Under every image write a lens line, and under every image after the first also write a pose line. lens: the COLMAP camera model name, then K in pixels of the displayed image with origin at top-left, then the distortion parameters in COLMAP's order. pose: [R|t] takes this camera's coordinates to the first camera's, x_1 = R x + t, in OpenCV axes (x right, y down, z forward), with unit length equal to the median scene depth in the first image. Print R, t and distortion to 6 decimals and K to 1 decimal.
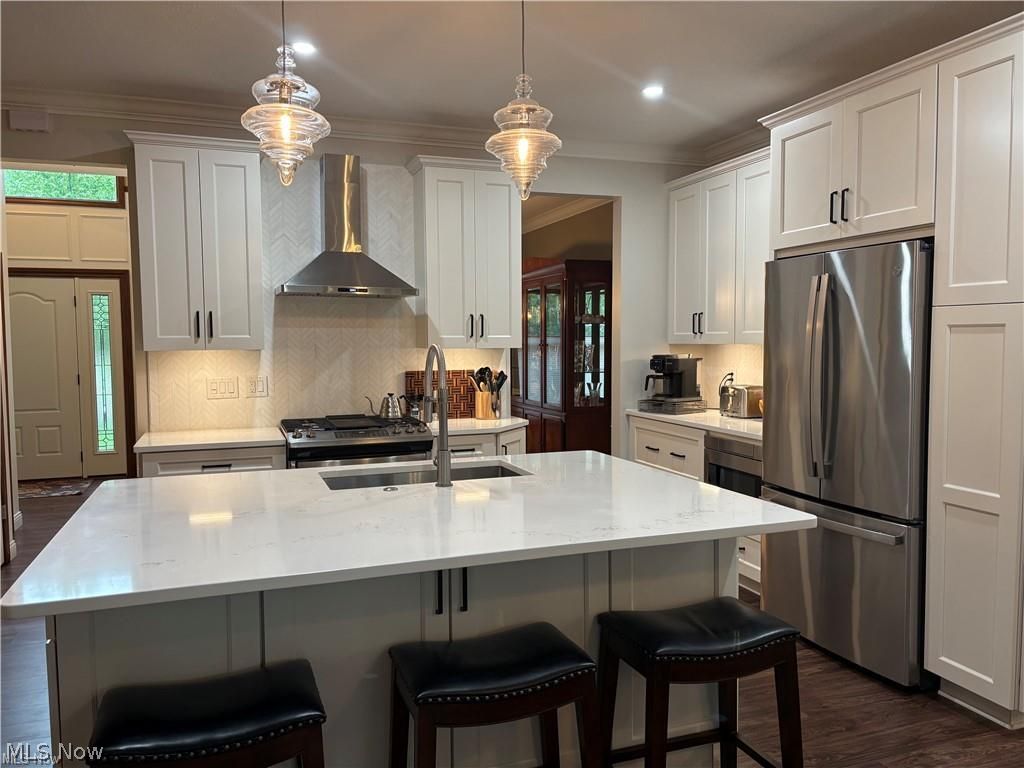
lens RADIAL K [[777.7, 0, 515.4], [0, 777.7, 386.3], [0, 0, 1]] dist [0.083834, -0.117645]
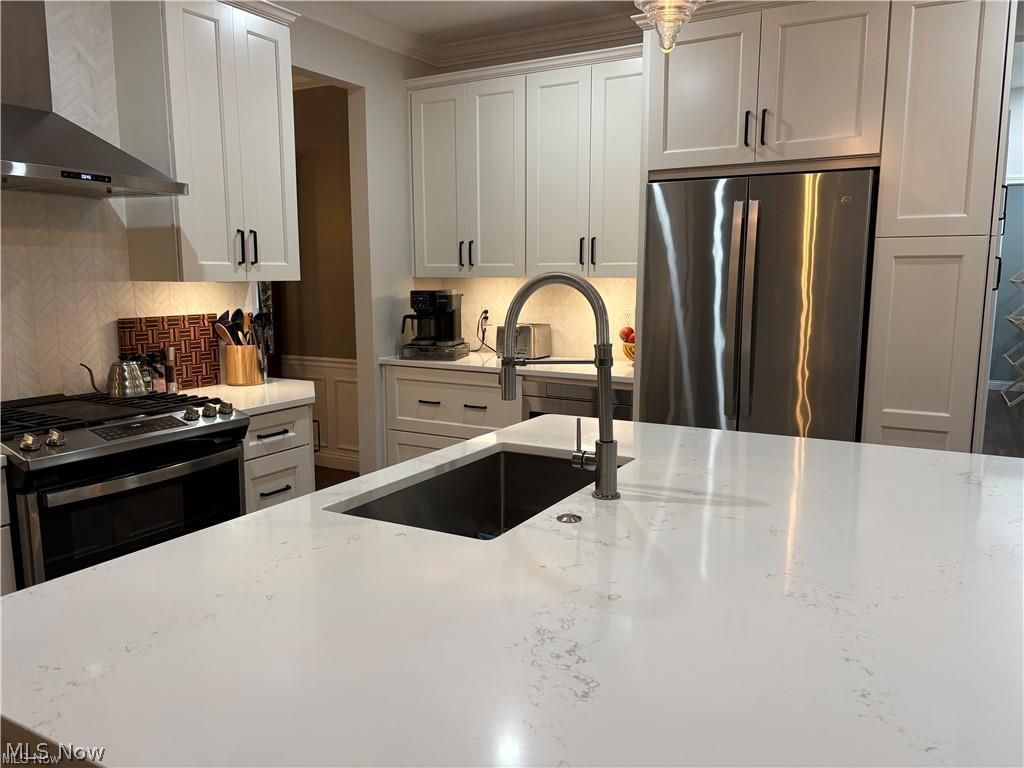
lens RADIAL K [[777.7, 0, 515.4], [0, 777.7, 386.3], [0, 0, 1]] dist [0.083834, -0.117645]
pose [[0.764646, -0.087058, 0.638543, -0.305529], [0.035690, 0.995033, 0.092923, -0.013036], [-0.643461, -0.048263, 0.763956, 0.316917]]
